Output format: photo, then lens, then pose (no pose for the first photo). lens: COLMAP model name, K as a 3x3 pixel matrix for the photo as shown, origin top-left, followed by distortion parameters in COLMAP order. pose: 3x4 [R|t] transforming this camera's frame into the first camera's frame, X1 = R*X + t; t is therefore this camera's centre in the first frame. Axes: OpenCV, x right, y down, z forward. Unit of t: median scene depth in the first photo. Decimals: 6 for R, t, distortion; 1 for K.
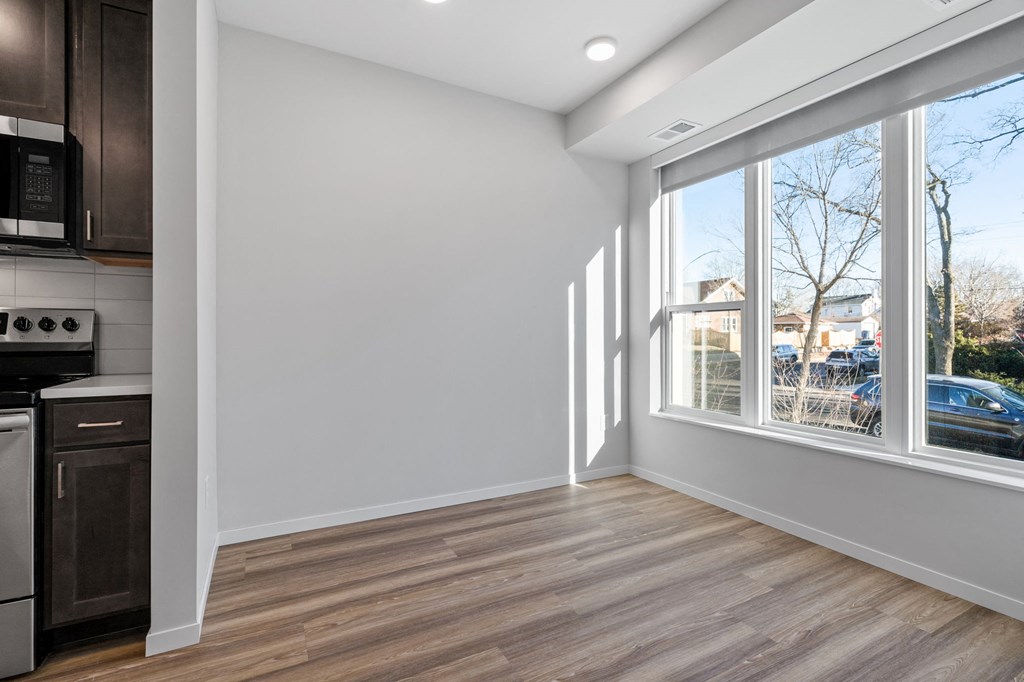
lens RADIAL K [[468.7, 0, 511.4], [0, 468.7, 336.7], [0, 0, 1]] dist [-0.000086, -0.000195]
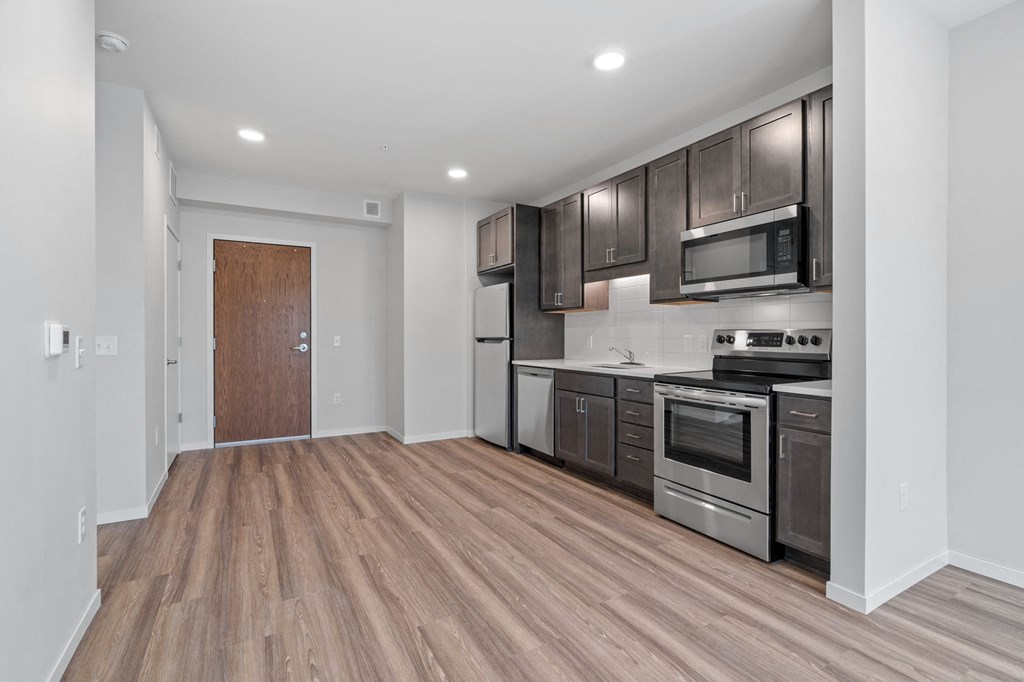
lens RADIAL K [[468.7, 0, 511.4], [0, 468.7, 336.7], [0, 0, 1]] dist [-0.000086, -0.000195]
pose [[0.030490, 0.001287, -0.999534, 0.477169], [-0.001789, 0.999998, 0.001233, -0.043336], [0.999533, 0.001750, 0.030492, 0.074278]]
